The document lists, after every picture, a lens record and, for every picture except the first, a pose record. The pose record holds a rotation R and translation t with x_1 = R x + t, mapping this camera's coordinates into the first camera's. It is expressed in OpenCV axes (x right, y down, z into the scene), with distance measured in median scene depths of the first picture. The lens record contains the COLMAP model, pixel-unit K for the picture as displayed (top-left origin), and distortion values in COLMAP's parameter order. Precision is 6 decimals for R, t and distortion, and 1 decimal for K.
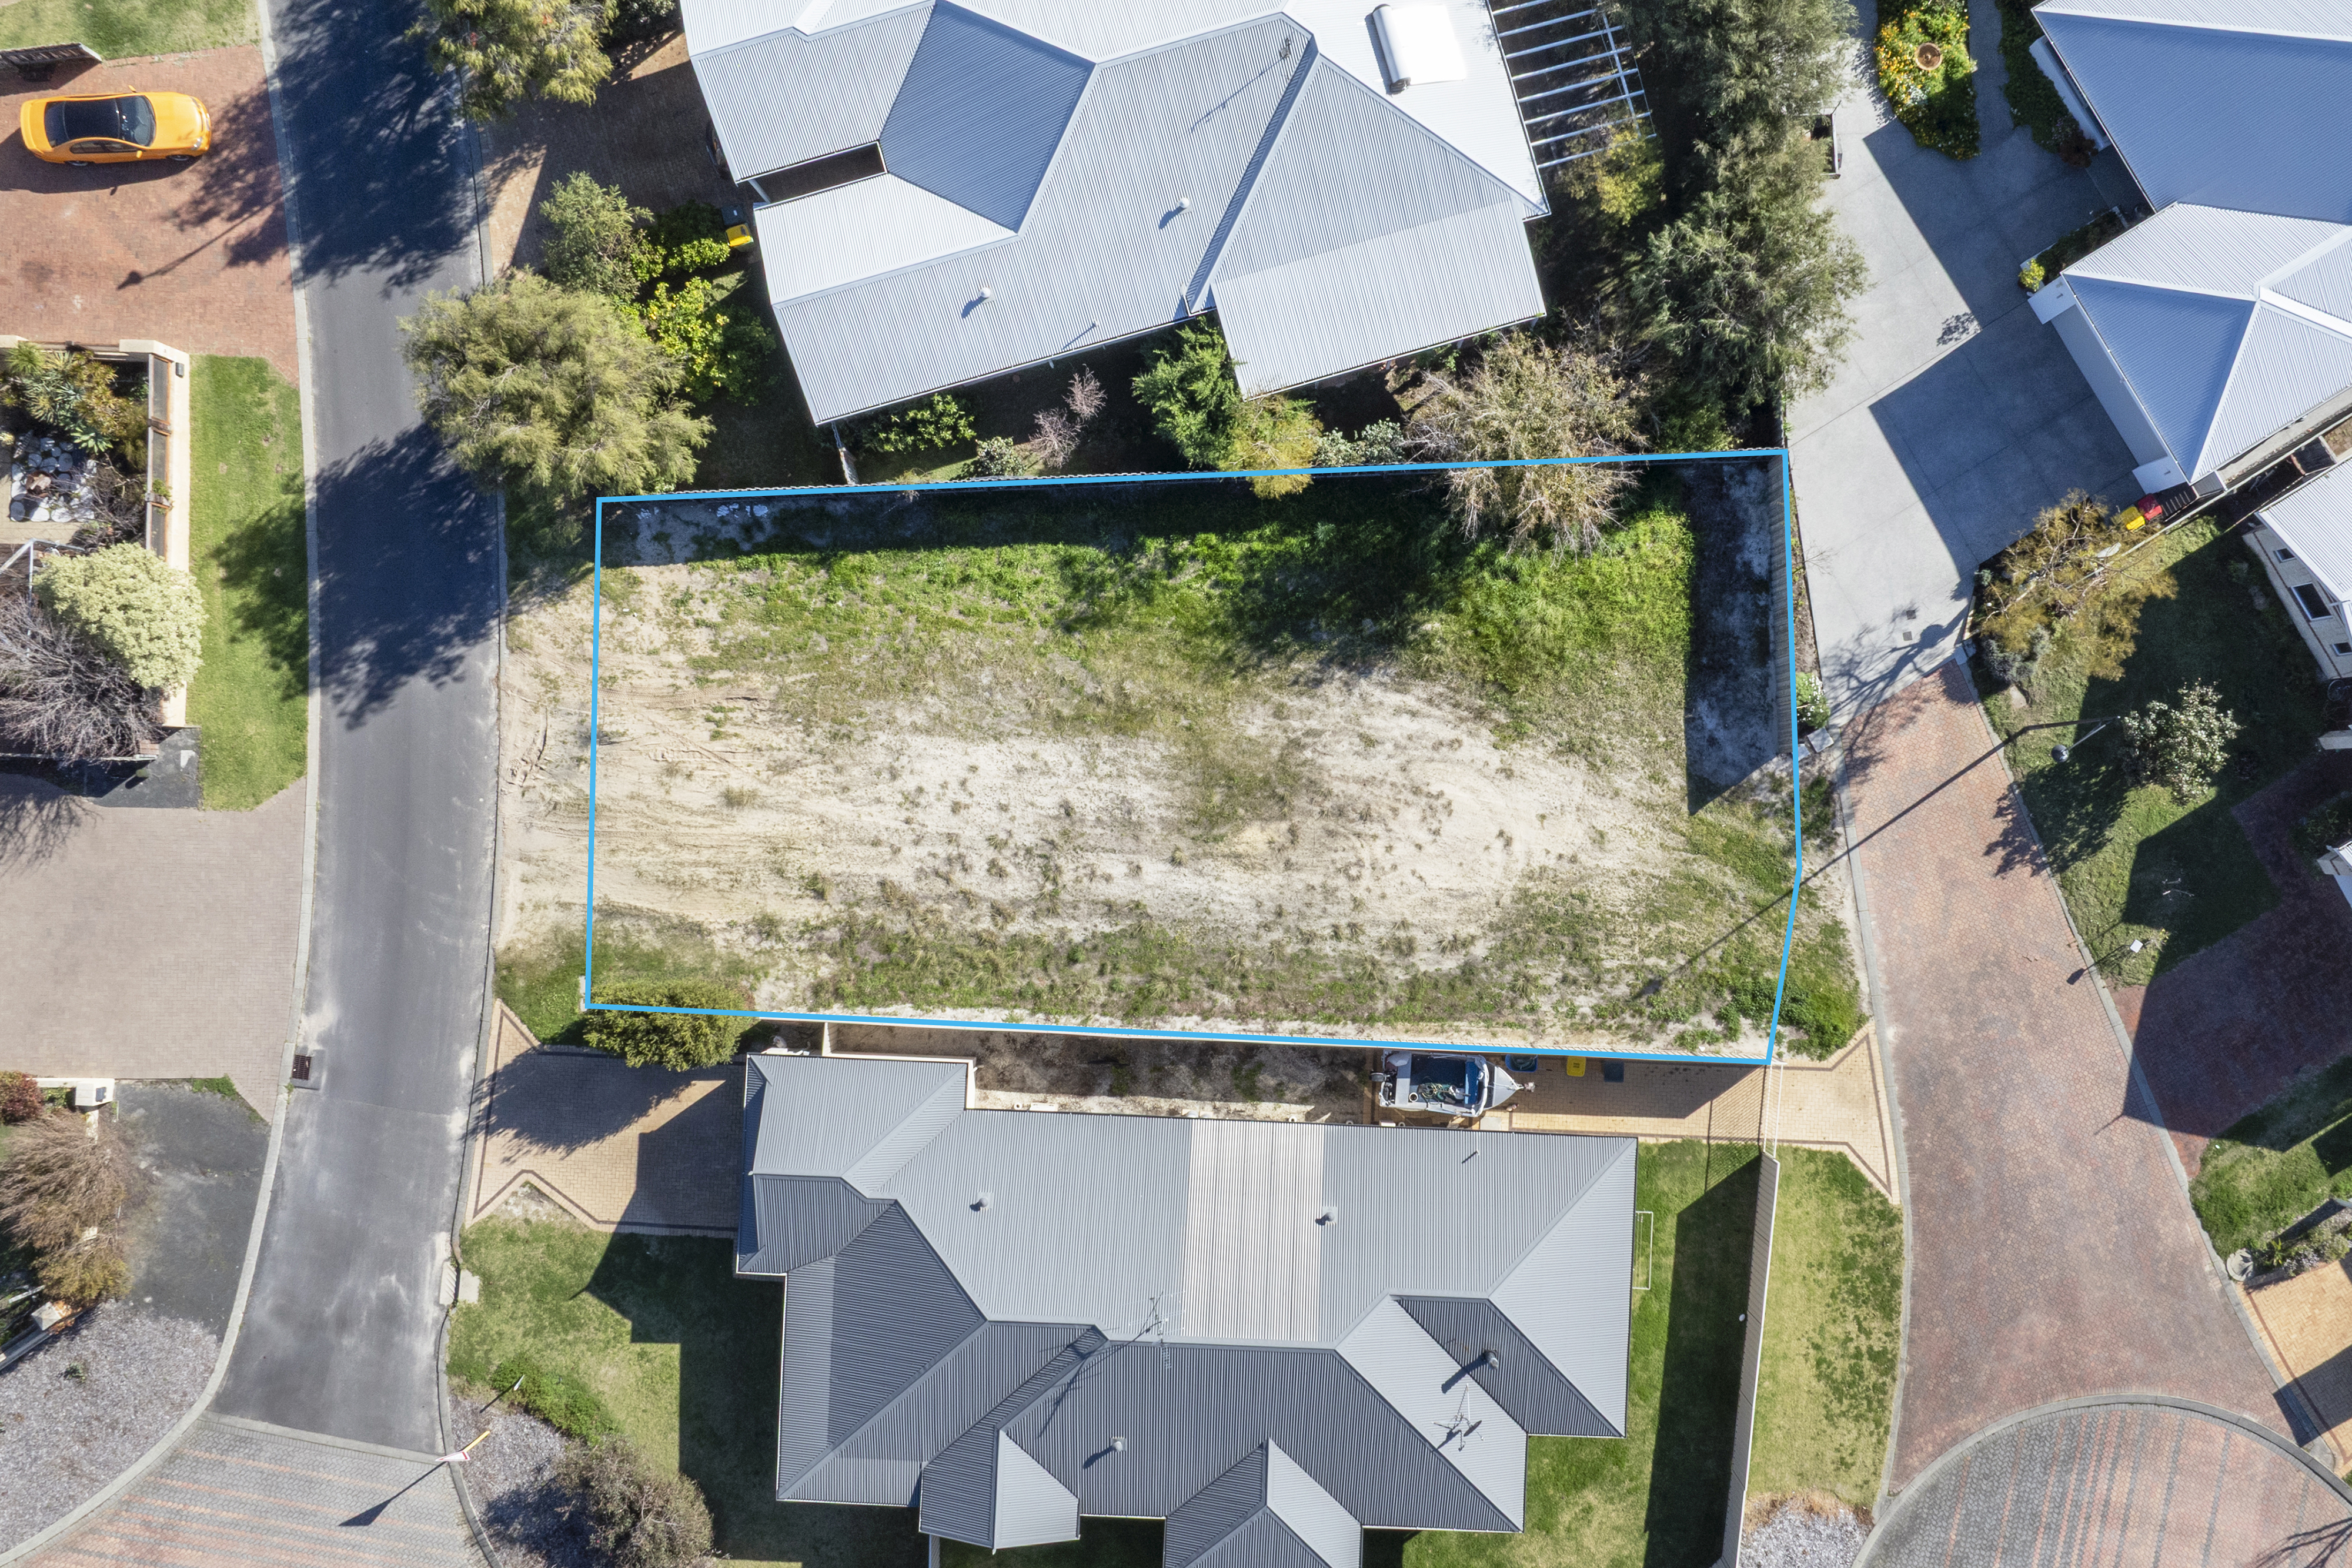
lens RADIAL K [[2008.0, 0, 1176.0], [0, 2008.0, 784.0], [0, 0, 1]] dist [-0.012639, 0.002261]
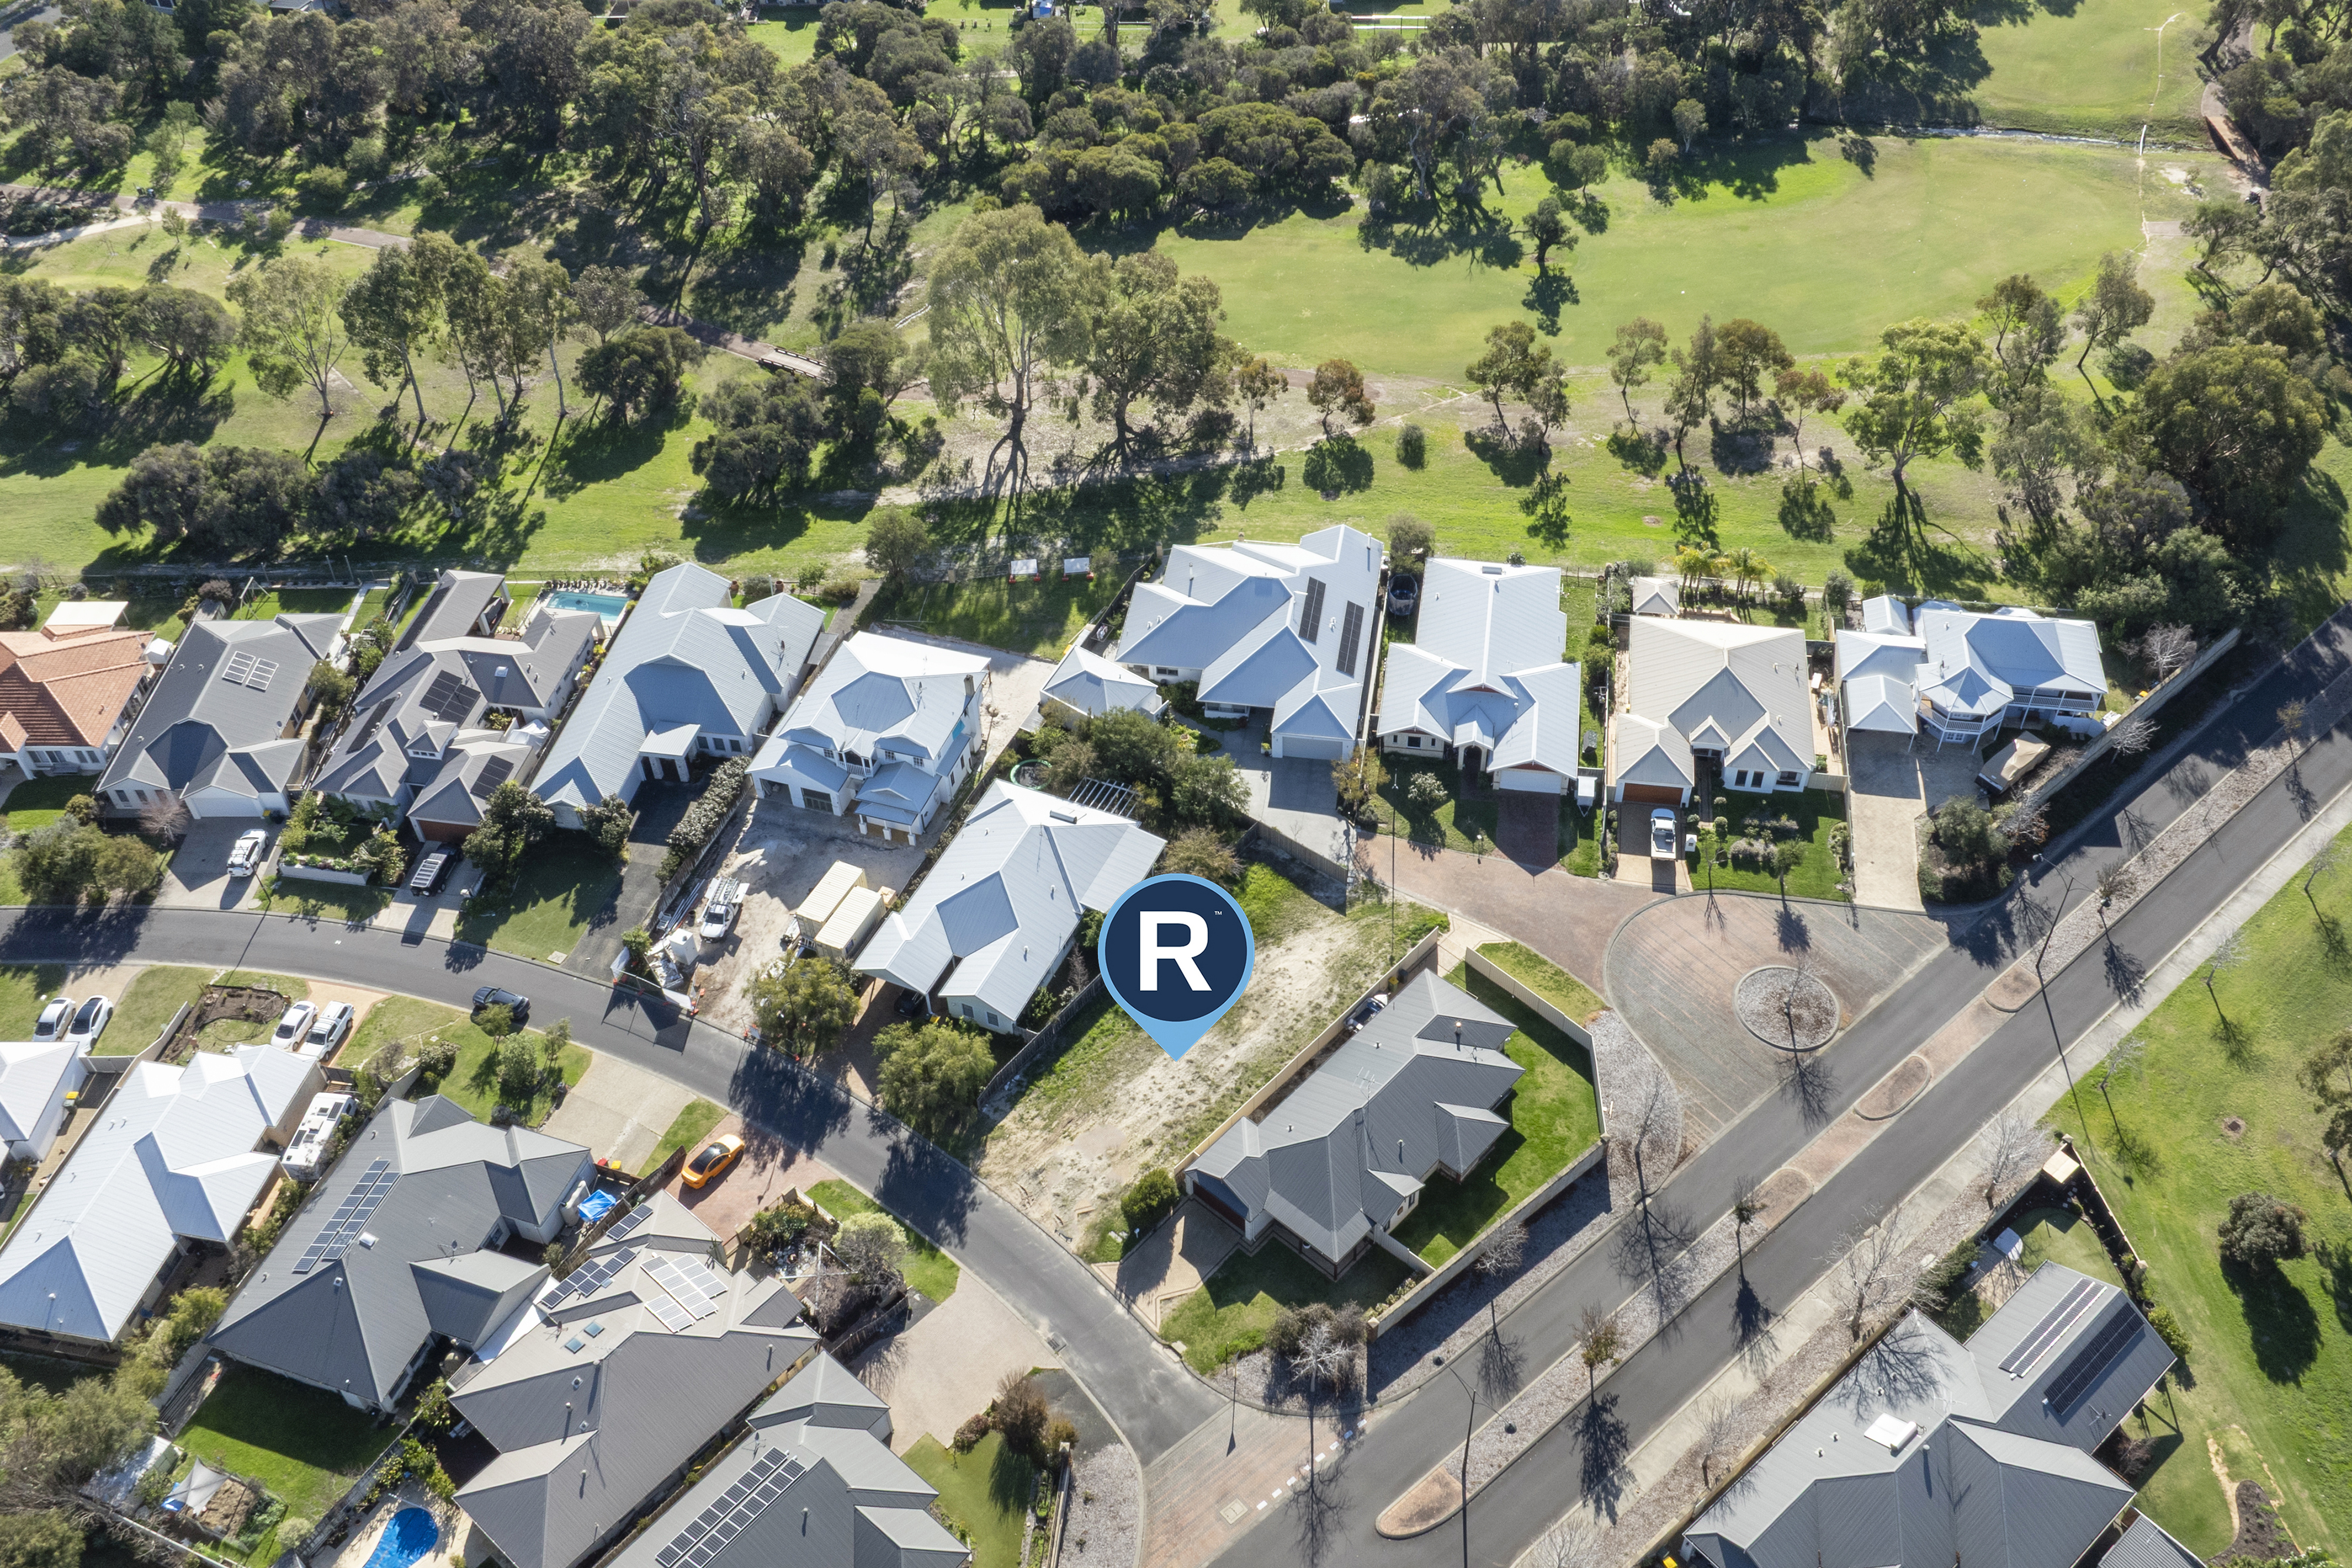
lens RADIAL K [[2008.0, 0, 1176.0], [0, 2008.0, 784.0], [0, 0, 1]] dist [-0.012639, 0.002261]
pose [[0.651982, -0.547825, 0.524220, -1.171759], [0.757727, 0.445453, -0.476888, 1.022943], [0.027736, 0.708138, 0.705529, -0.987385]]
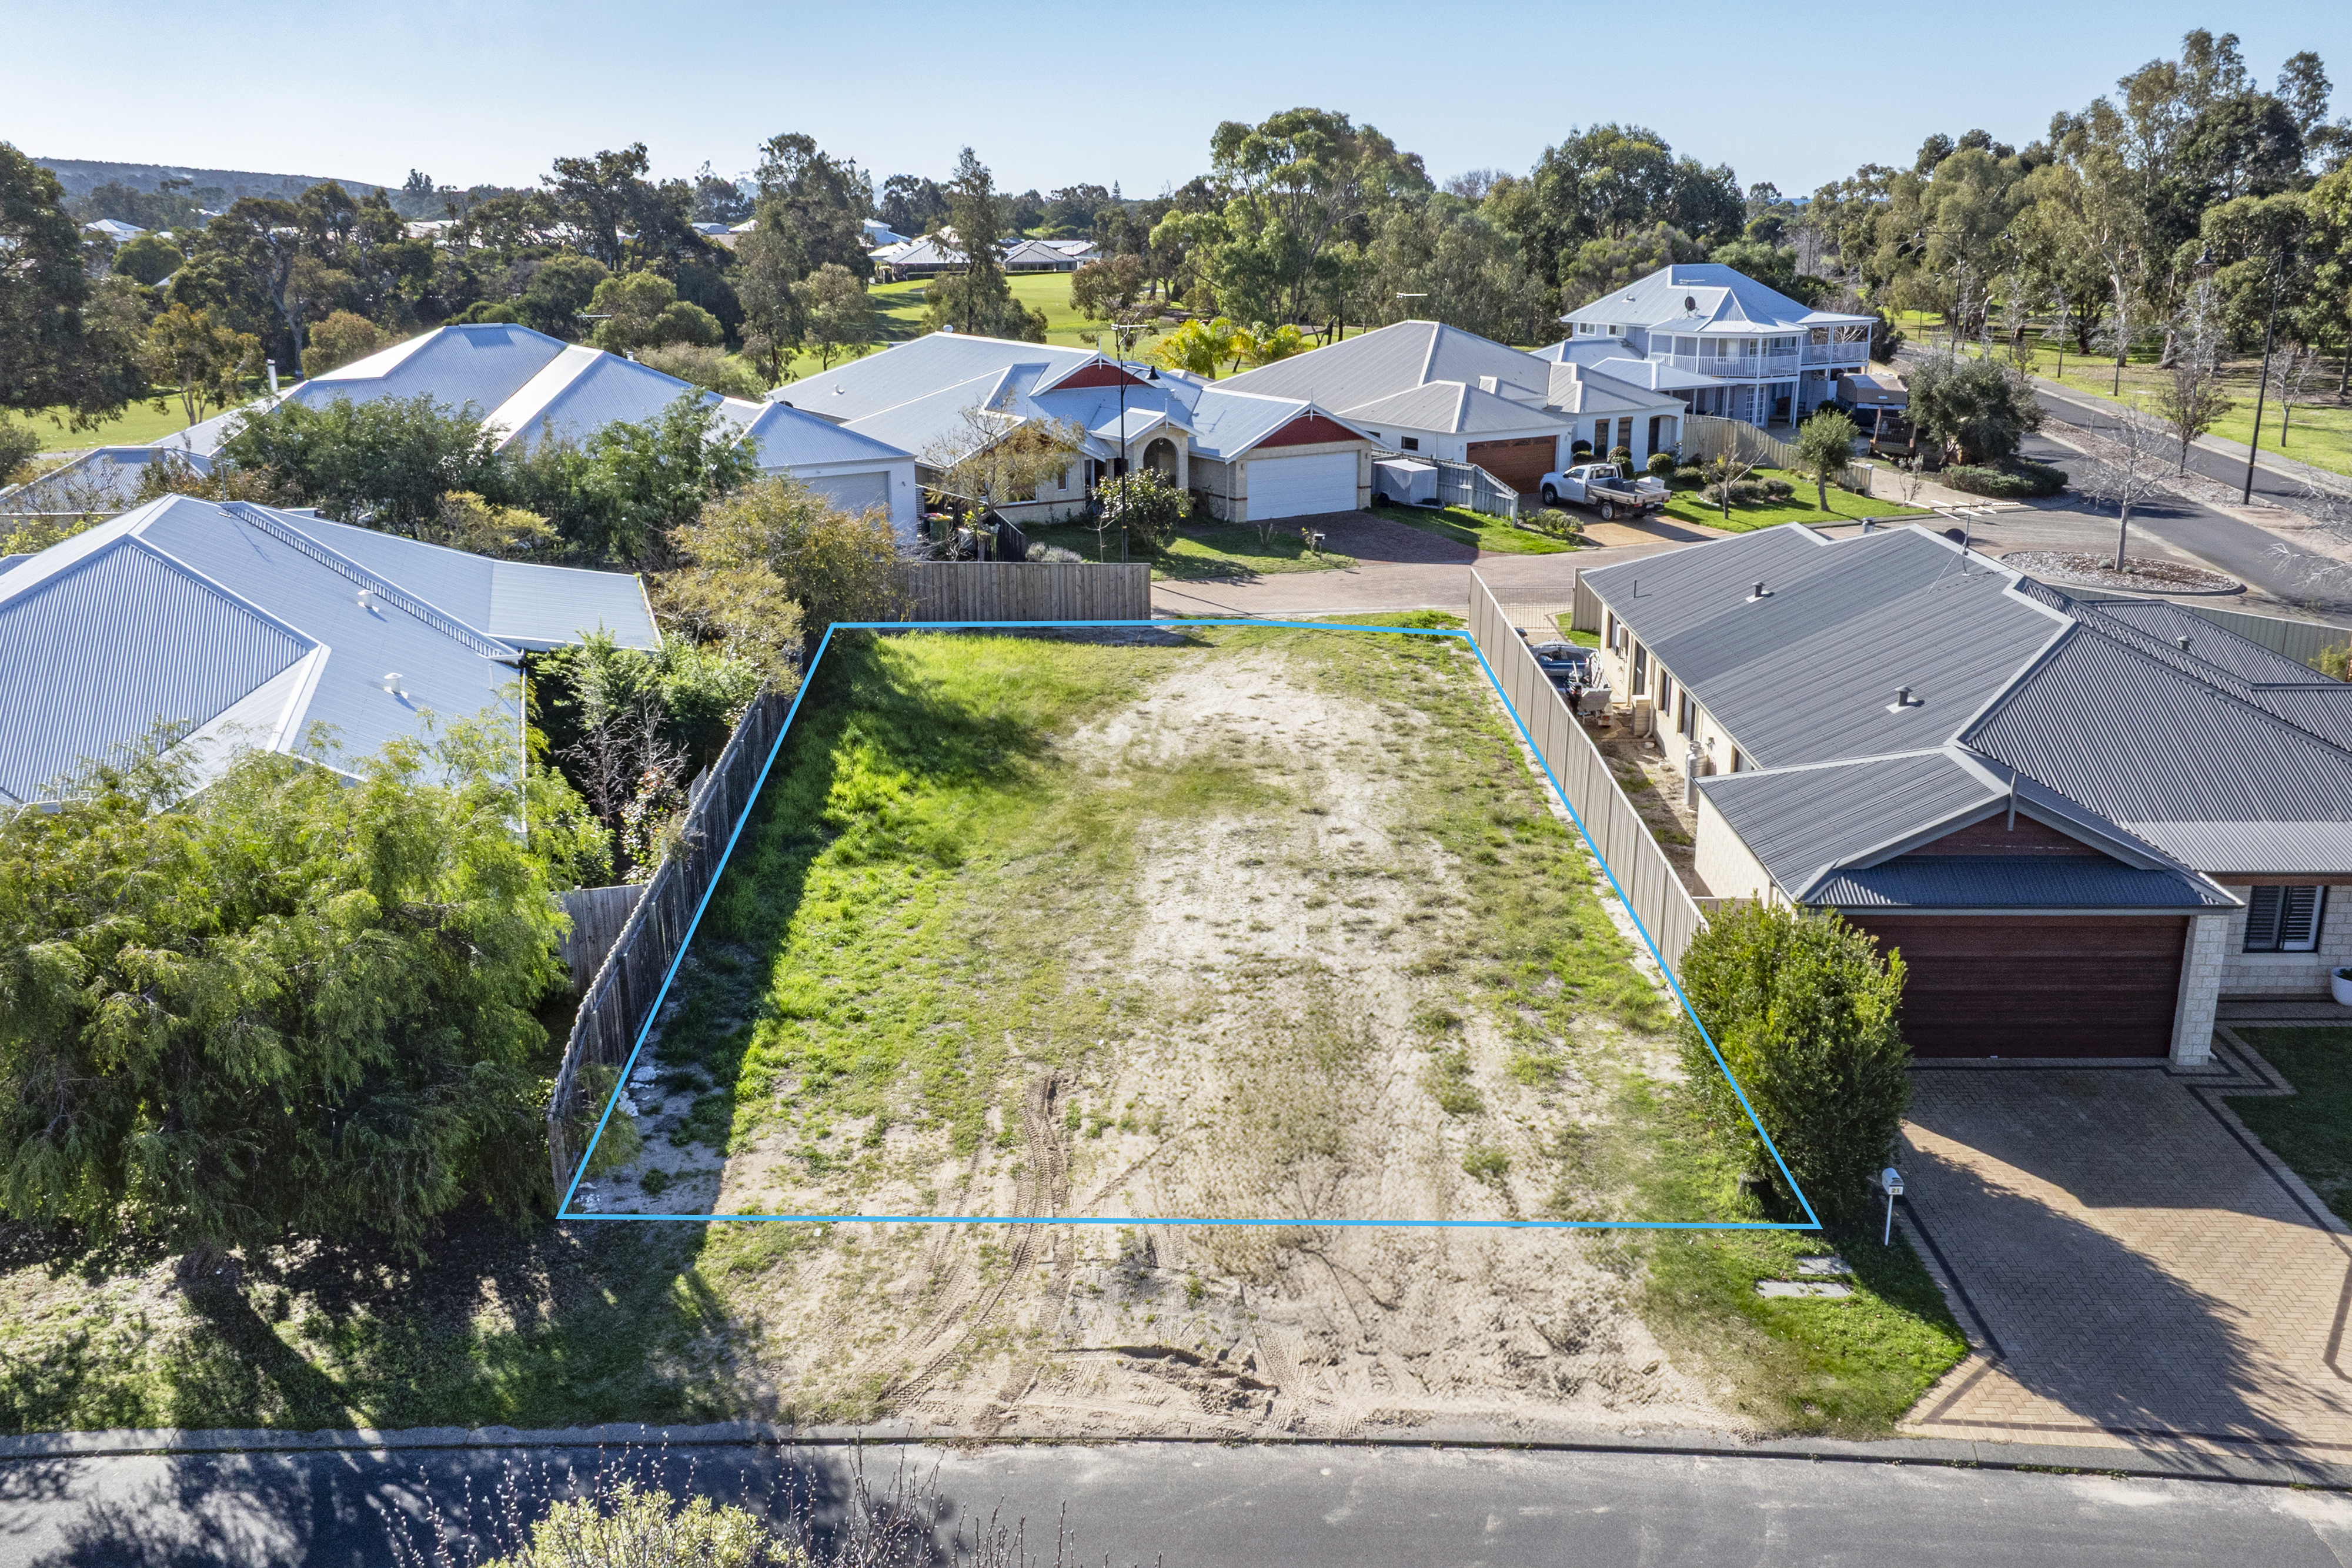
lens RADIAL K [[2008.0, 0, 1176.0], [0, 2008.0, 784.0], [0, 0, 1]] dist [-0.012639, 0.002261]
pose [[-0.022236, -0.305610, 0.951897, -0.630726], [0.999071, 0.028364, 0.032444, -0.031044], [-0.036915, 0.951734, 0.304695, 0.794571]]
